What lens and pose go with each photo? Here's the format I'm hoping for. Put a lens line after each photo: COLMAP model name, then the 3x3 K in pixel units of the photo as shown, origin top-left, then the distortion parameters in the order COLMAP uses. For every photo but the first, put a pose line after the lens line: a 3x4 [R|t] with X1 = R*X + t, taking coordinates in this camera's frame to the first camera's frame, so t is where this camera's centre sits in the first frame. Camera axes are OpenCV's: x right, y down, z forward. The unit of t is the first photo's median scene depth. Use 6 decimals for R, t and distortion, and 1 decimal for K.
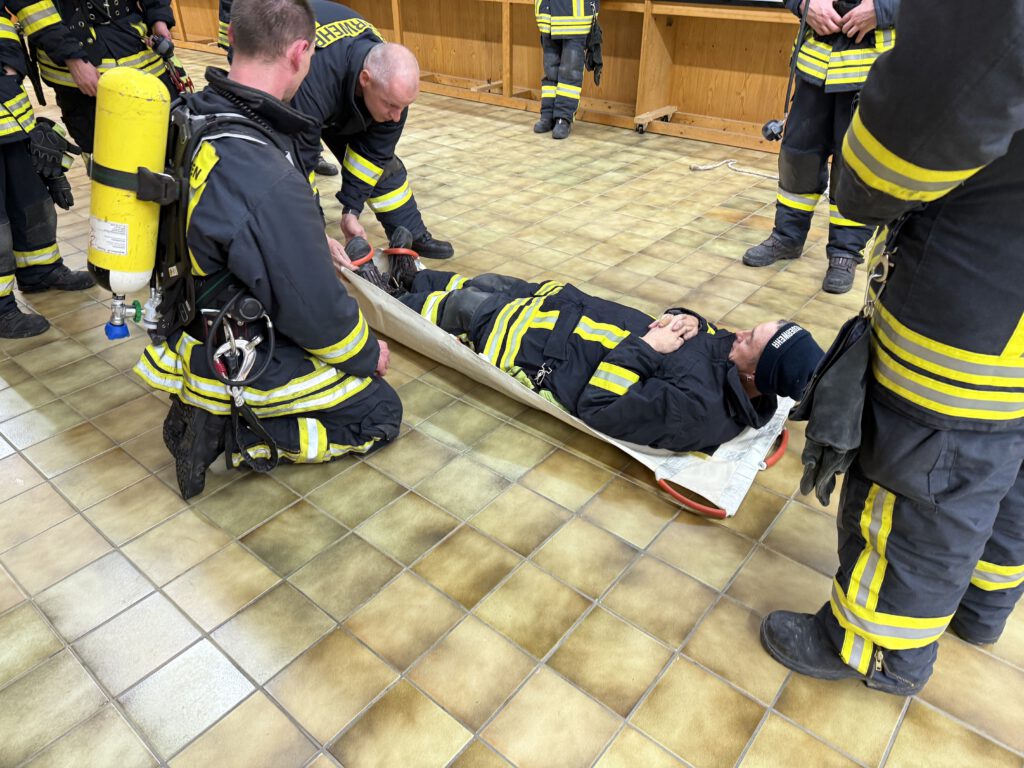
lens RADIAL K [[707.1, 0, 512.0], [0, 707.1, 384.0], [0, 0, 1]] dist [0.132169, -0.321333]
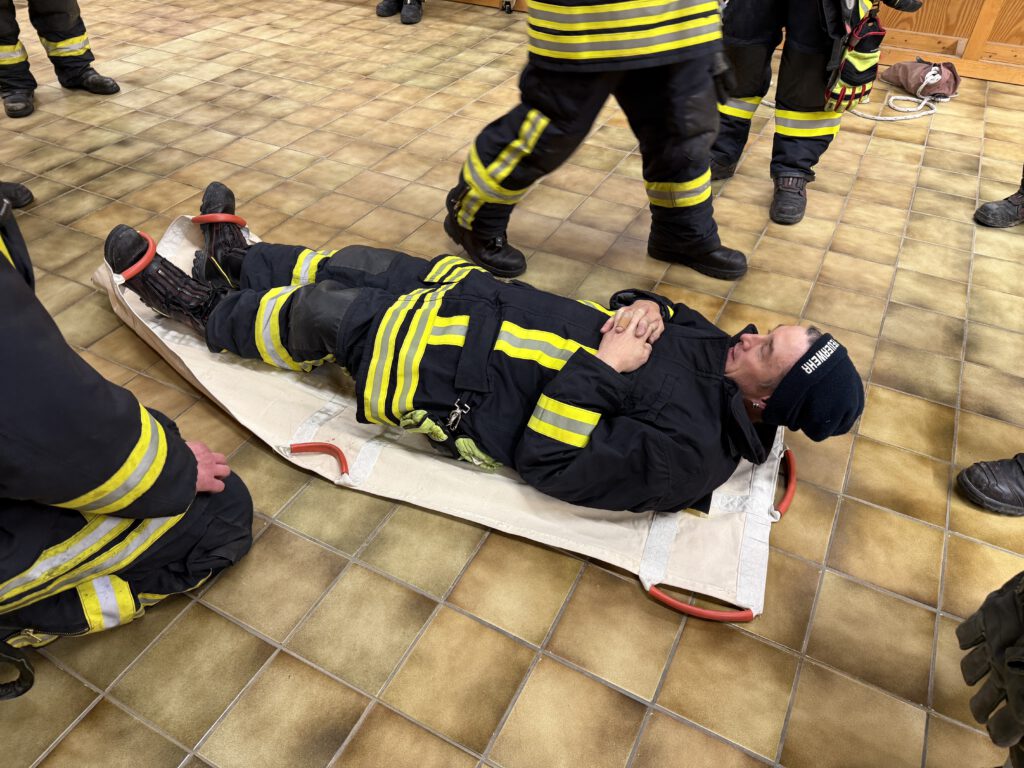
lens RADIAL K [[739.3, 0, 516.2], [0, 739.3, 381.1], [0, 0, 1]] dist [0.048607, -0.083411]
pose [[0.978337, -0.121920, 0.167307, -0.011457], [0.098512, 0.984991, 0.141731, -0.101136], [-0.182076, -0.122179, 0.975664, 0.213639]]
